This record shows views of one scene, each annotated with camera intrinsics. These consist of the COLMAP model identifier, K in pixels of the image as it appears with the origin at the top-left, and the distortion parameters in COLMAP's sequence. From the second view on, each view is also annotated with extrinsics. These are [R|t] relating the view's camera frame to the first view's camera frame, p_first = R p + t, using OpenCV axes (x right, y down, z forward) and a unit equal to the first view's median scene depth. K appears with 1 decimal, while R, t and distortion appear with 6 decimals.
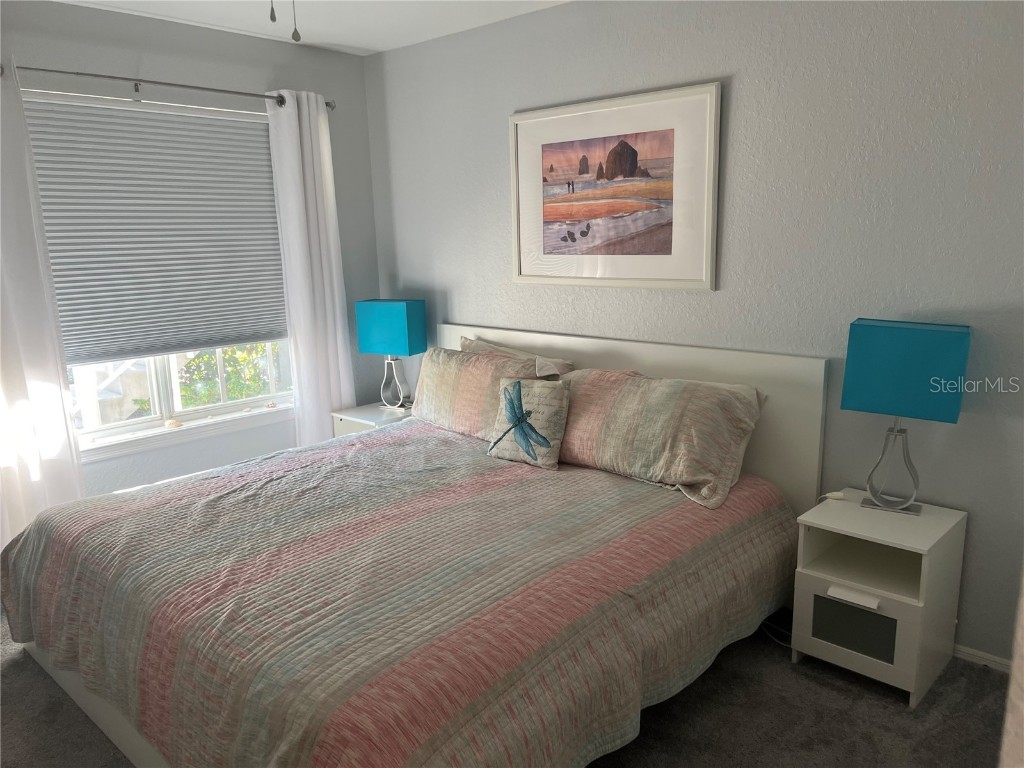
lens RADIAL K [[775.8, 0, 500.6], [0, 775.8, 384.2], [0, 0, 1]] dist [0.028141, -0.008120]
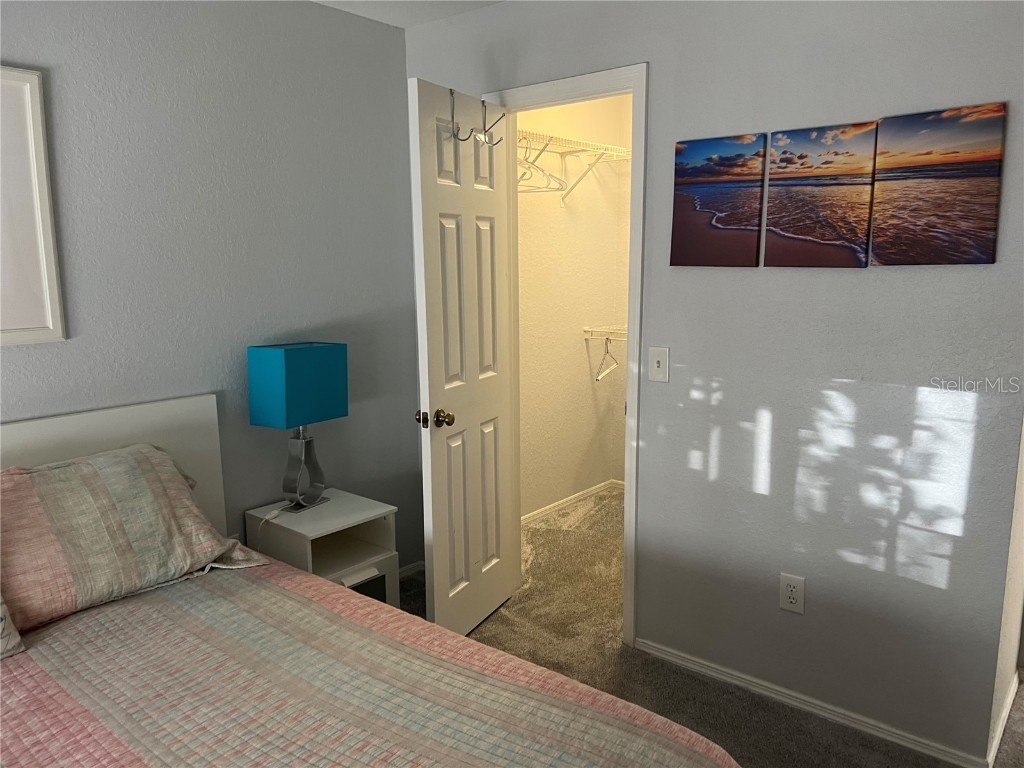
lens RADIAL K [[775.8, 0, 500.6], [0, 775.8, 384.2], [0, 0, 1]] dist [0.028141, -0.008120]
pose [[-0.058462, -0.138532, 0.988631, -0.580662], [0.198870, 0.968859, 0.147522, -0.117137], [-0.978281, 0.205234, -0.029091, 0.671396]]
